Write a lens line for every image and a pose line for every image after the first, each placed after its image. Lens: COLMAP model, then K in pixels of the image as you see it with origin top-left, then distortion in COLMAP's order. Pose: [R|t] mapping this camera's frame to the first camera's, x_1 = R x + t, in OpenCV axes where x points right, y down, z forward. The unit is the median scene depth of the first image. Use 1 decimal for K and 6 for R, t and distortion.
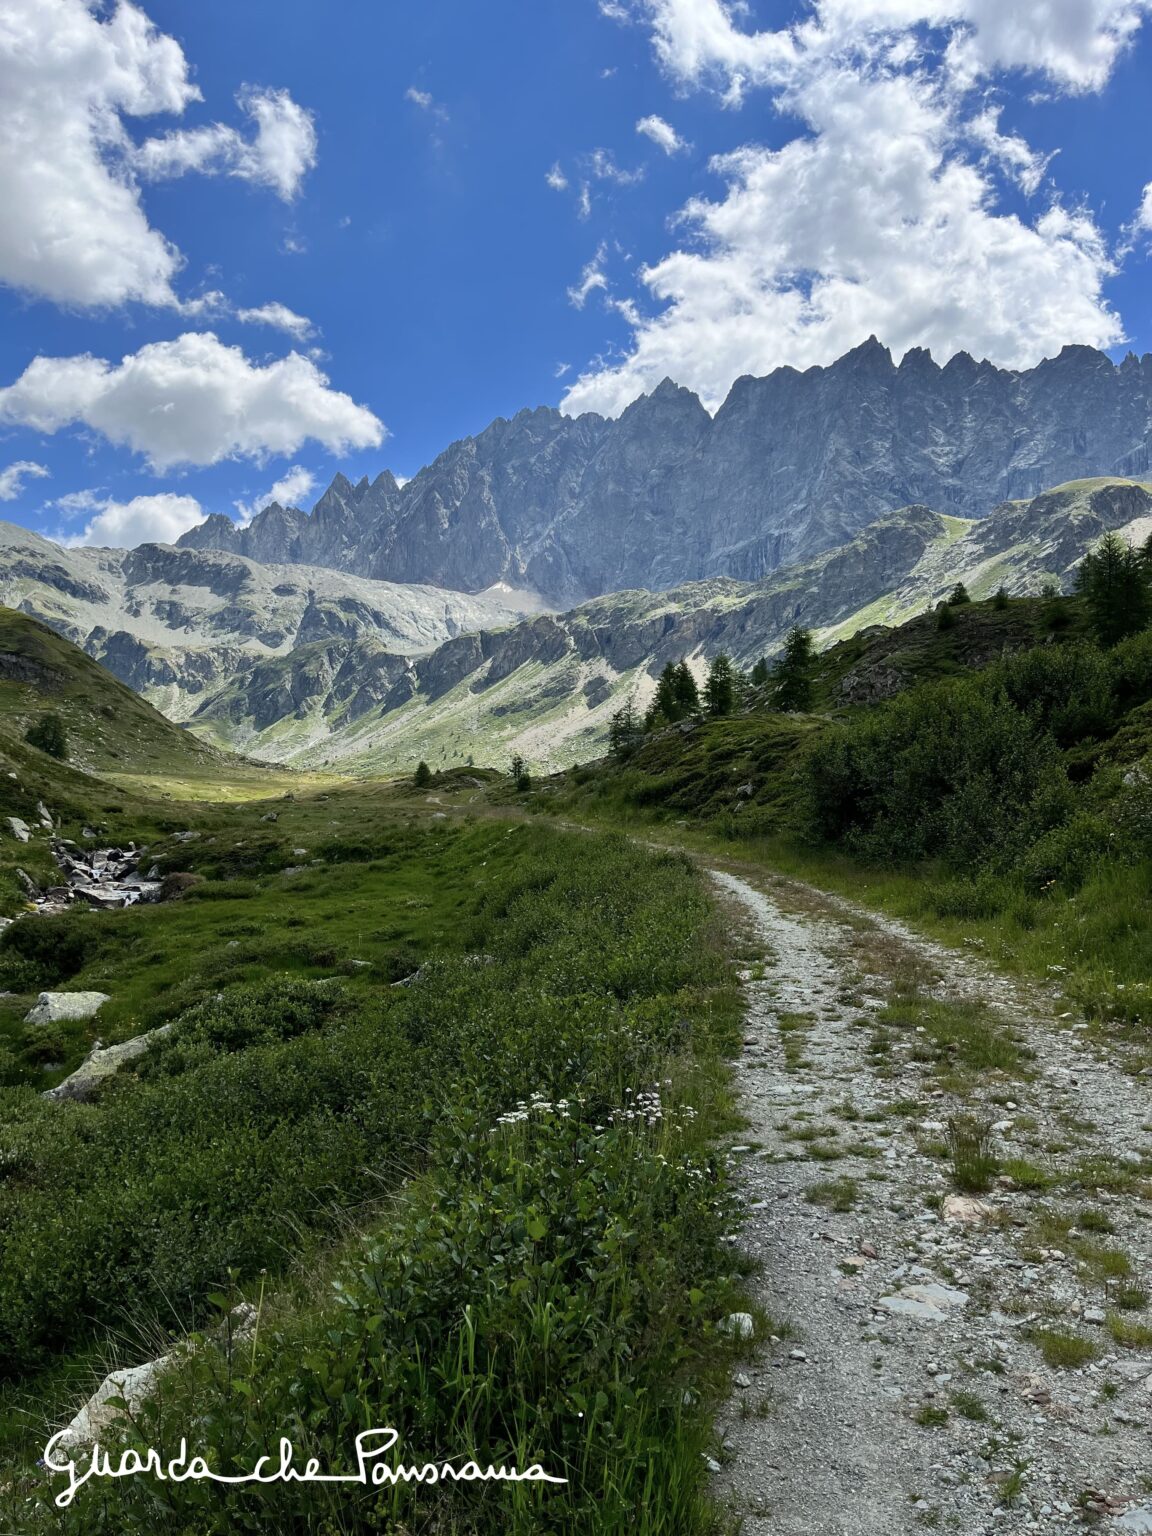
lens RADIAL K [[1191.3, 0, 569.2], [0, 1191.3, 777.1], [0, 0, 1]] dist [0.041529, -0.007589]
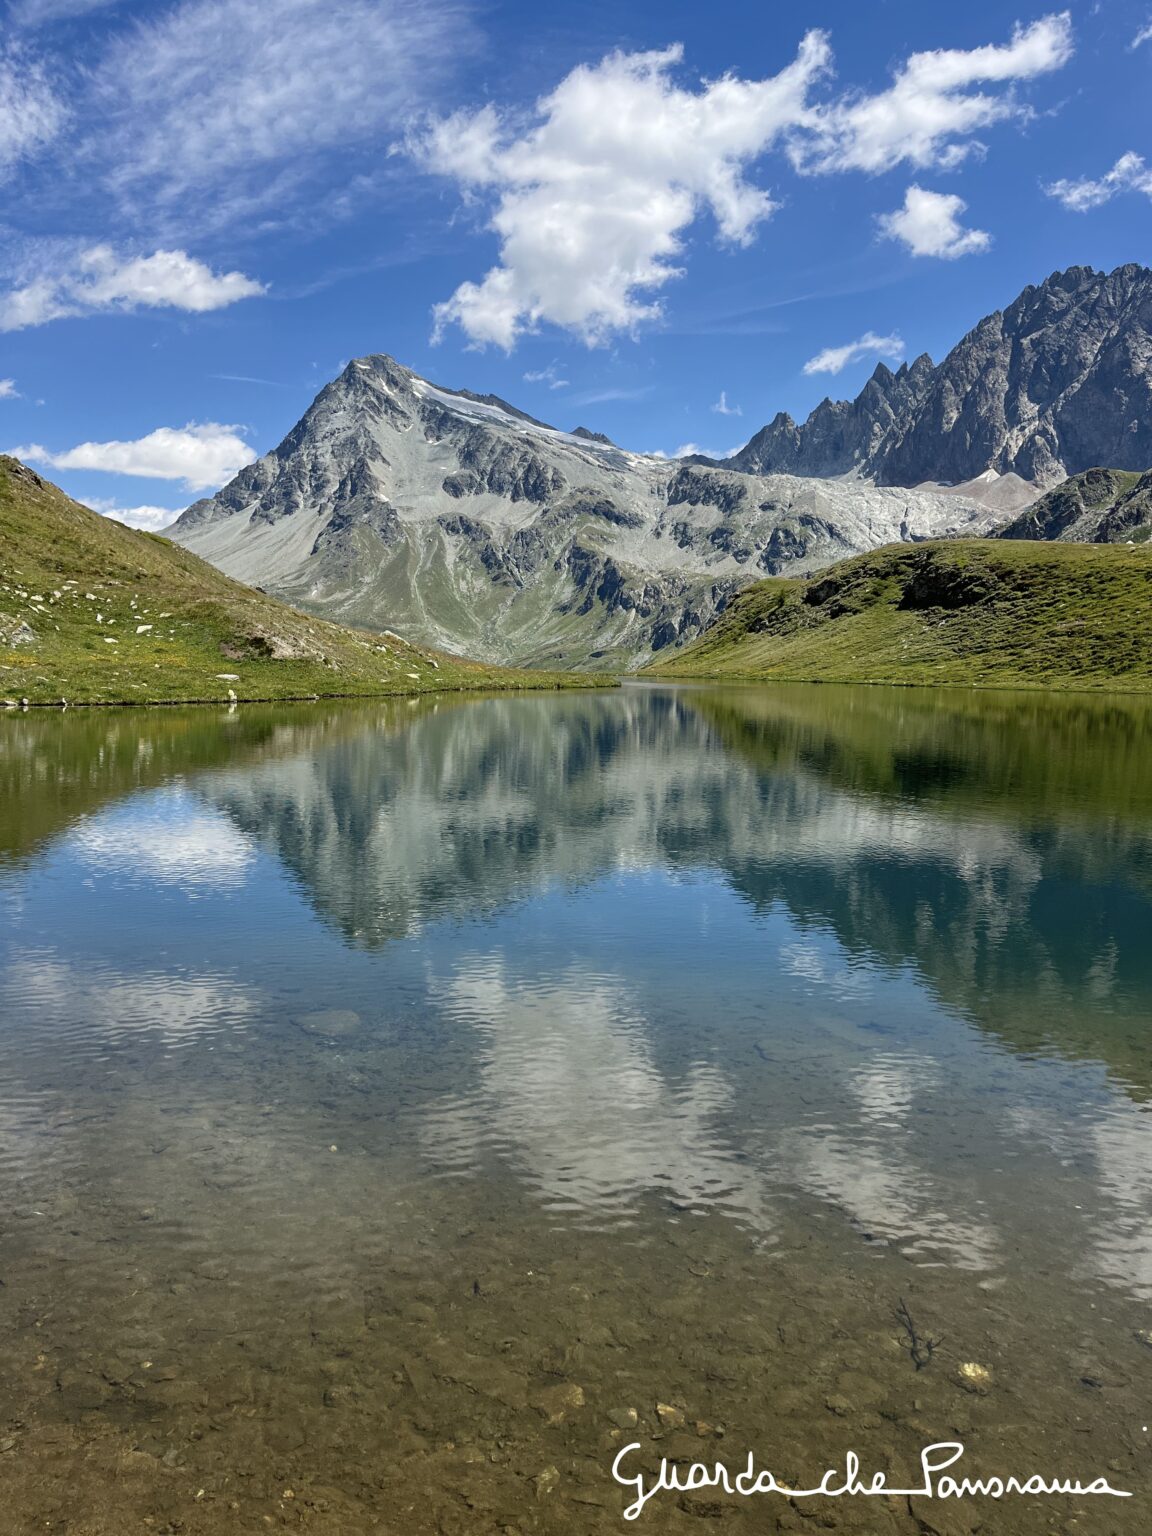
lens RADIAL K [[1191.3, 0, 569.2], [0, 1191.3, 777.1], [0, 0, 1]] dist [0.041529, -0.007589]
pose [[0.825709, 0.056316, -0.561278, 0.314280], [0.025103, 0.990350, 0.136297, -0.065475], [0.563537, -0.126631, 0.816327, -0.121650]]
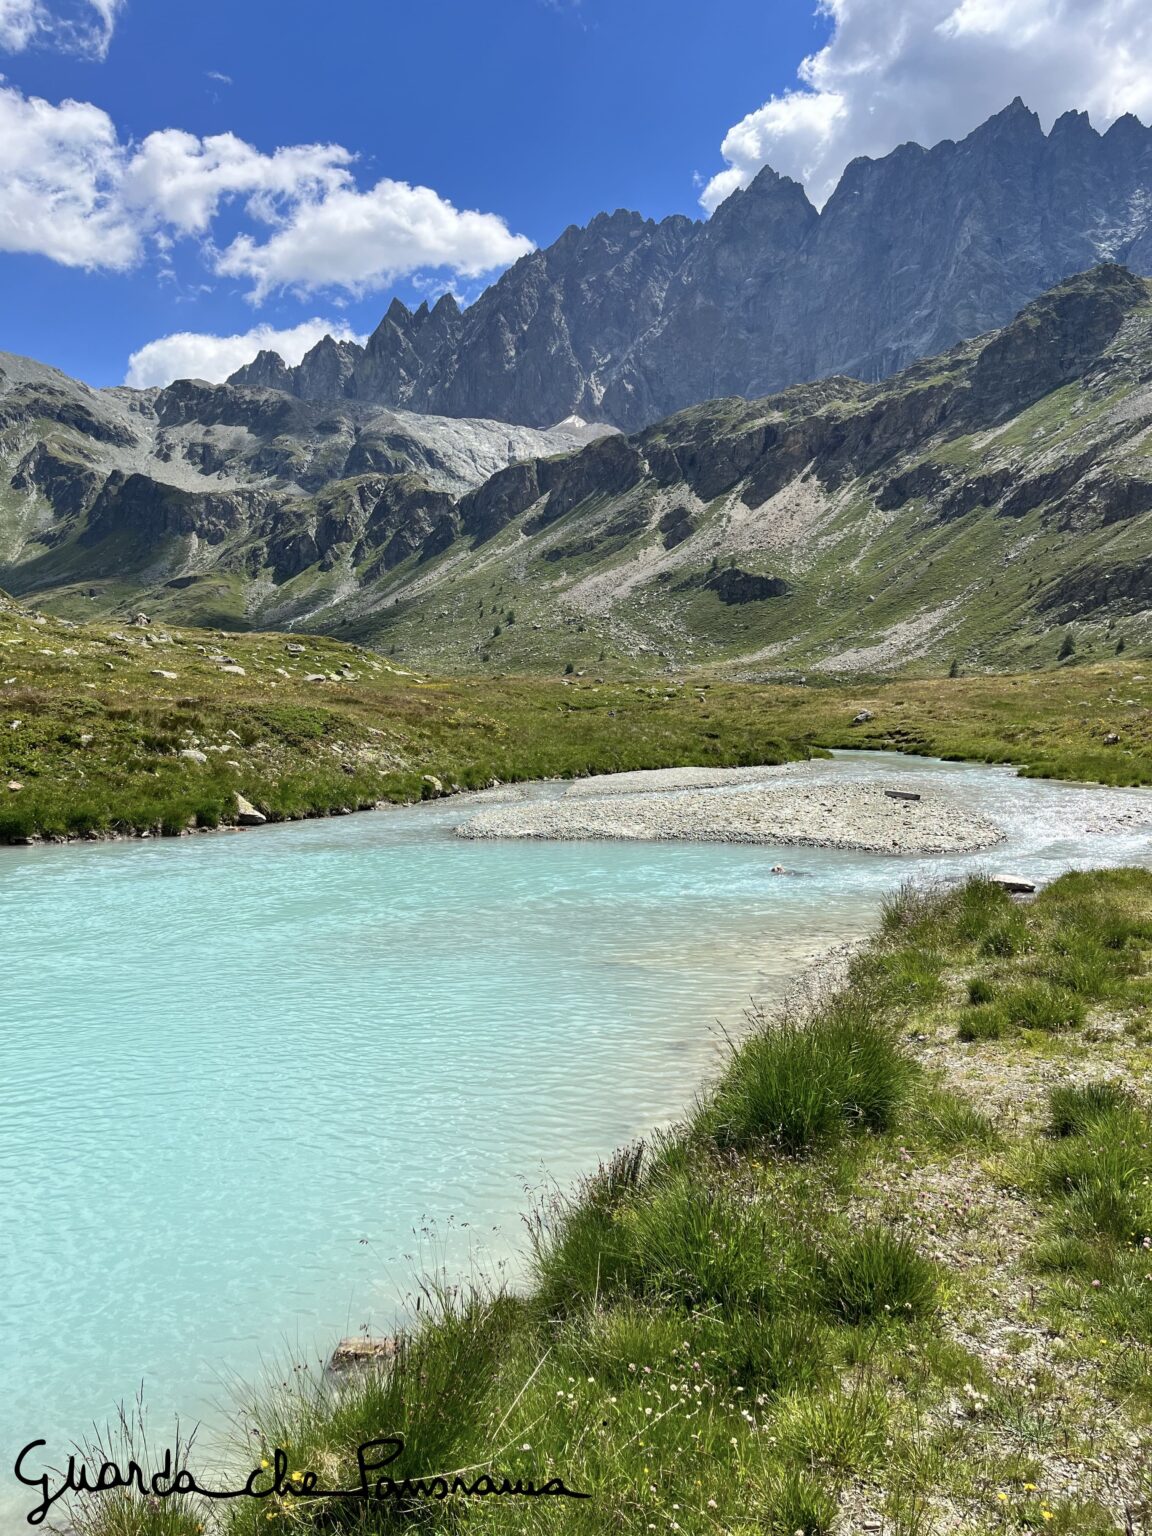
lens RADIAL K [[1191.3, 0, 569.2], [0, 1191.3, 777.1], [0, 0, 1]] dist [0.041529, -0.007589]
pose [[0.997263, -0.000195, -0.073936, 0.006535], [0.008717, 0.993332, 0.114960, 0.000261], [0.073420, -0.115290, 0.990615, 0.118924]]
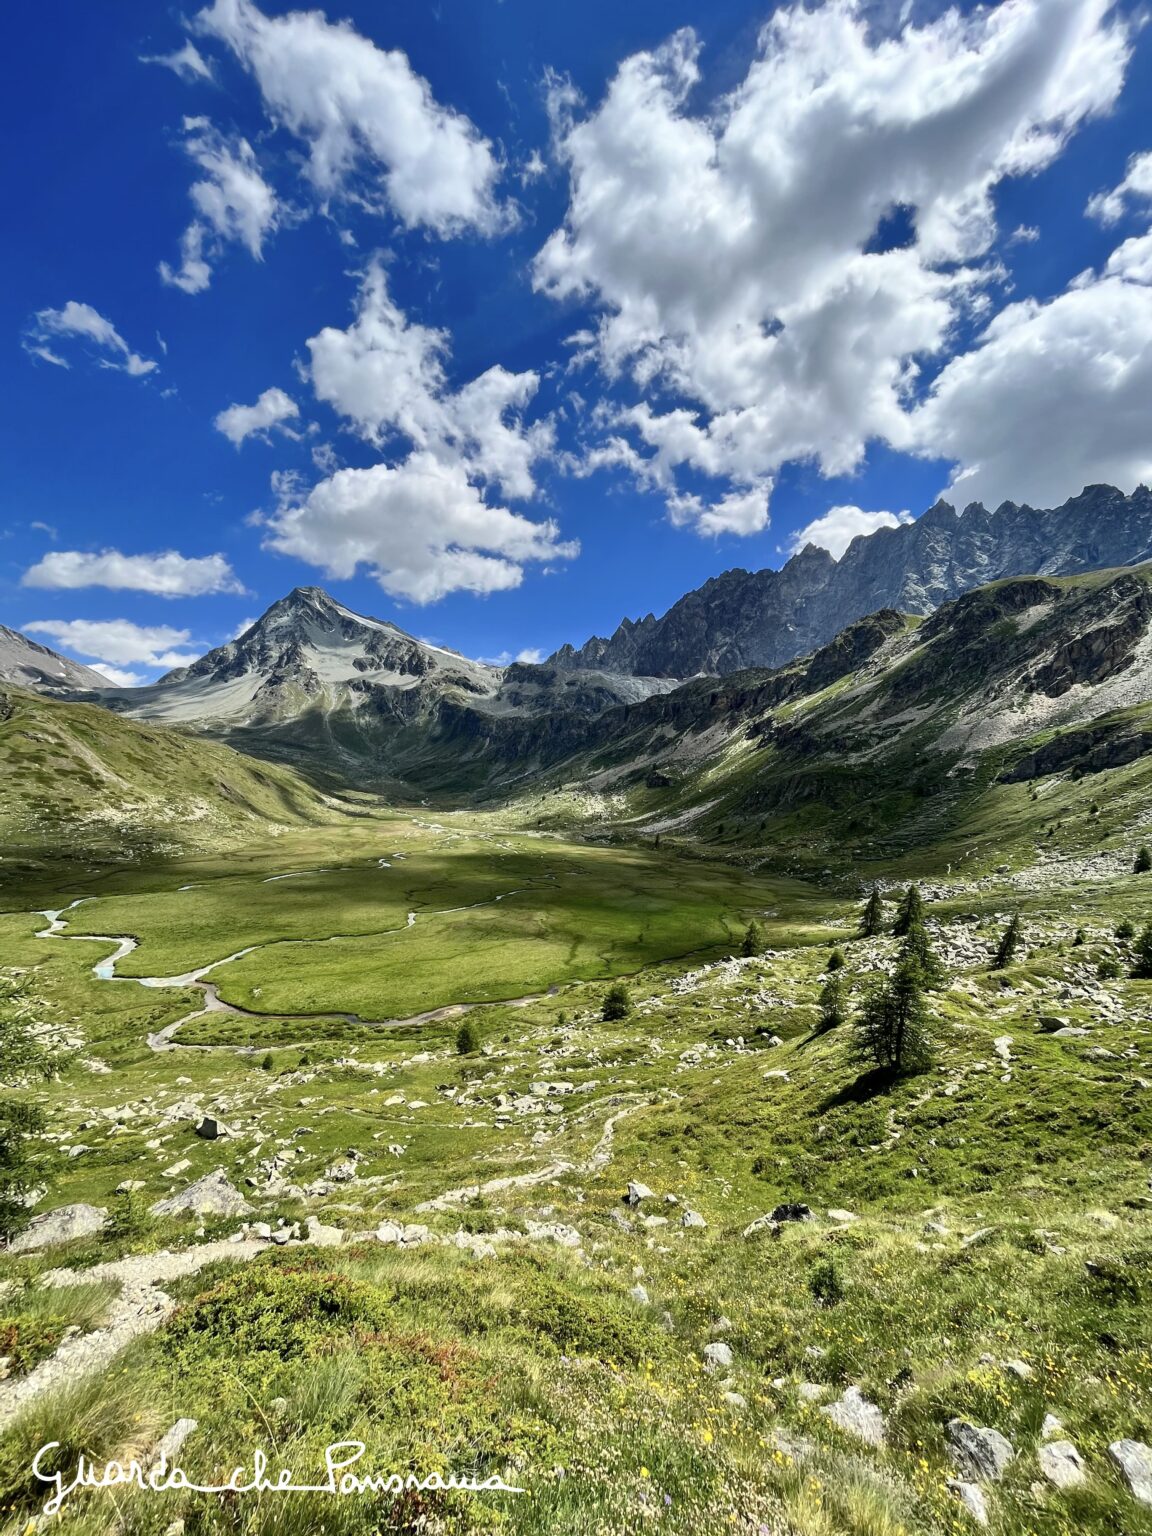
lens RADIAL K [[626.4, 0, 581.5], [0, 626.4, 778.7], [0, 0, 1]] dist [-0.000699, -0.000075]
pose [[0.936494, 0.009697, -0.350549, 0.130806], [-0.007549, 0.999943, 0.007494, -0.019790], [0.350602, -0.004372, 0.936514, 0.117297]]
